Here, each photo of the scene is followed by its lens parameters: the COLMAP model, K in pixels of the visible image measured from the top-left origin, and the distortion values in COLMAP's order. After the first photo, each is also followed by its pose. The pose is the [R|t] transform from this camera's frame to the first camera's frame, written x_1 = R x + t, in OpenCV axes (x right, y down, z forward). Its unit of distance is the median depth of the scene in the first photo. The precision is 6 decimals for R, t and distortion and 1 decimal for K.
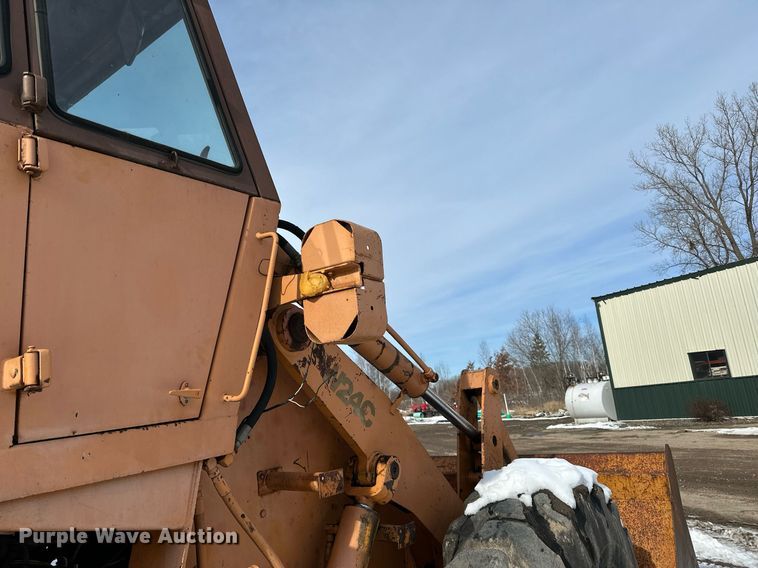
lens RADIAL K [[529.6, 0, 360.3], [0, 529.6, 282.5], [0, 0, 1]] dist [-0.002438, -0.006315]
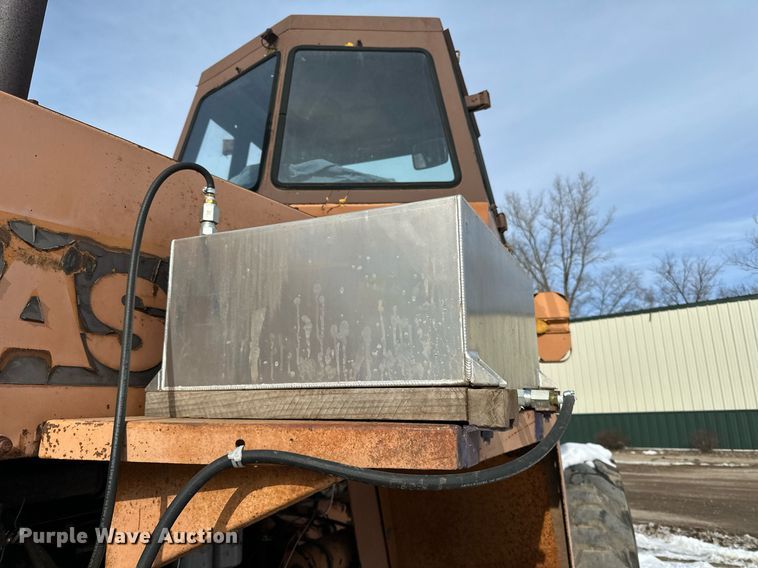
lens RADIAL K [[537.7, 0, 379.0], [0, 537.7, 284.0], [0, 0, 1]] dist [0.005116, -0.003056]
pose [[0.939213, 0.139448, 0.313742, -0.938674], [-0.129215, 0.990184, -0.053288, 0.021110], [-0.318093, 0.009509, 0.948012, -0.419055]]
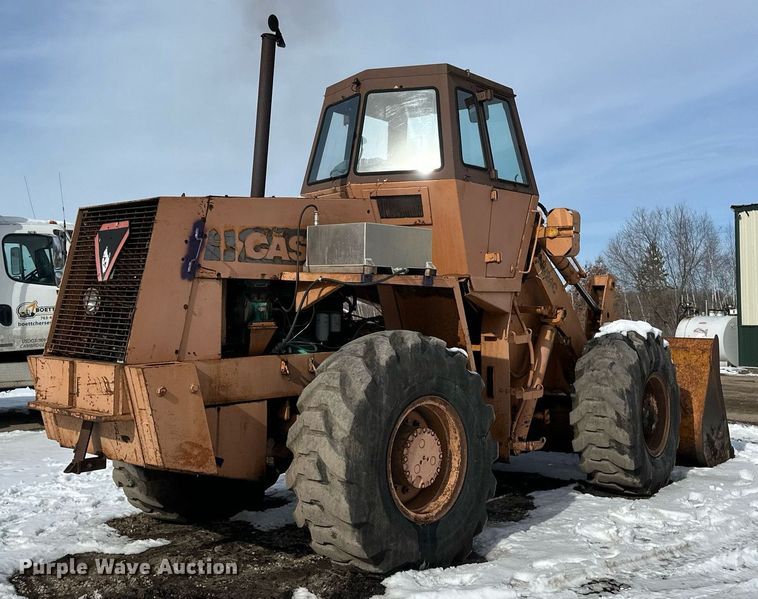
lens RADIAL K [[823.5, 0, 360.1], [0, 823.5, 262.2], [0, 0, 1]] dist [0.325884, -0.903640]
pose [[0.994809, 0.101242, -0.010289, -0.768470], [-0.098424, 0.982925, 0.155467, -0.314486], [0.025853, -0.153648, 0.987787, -2.432641]]
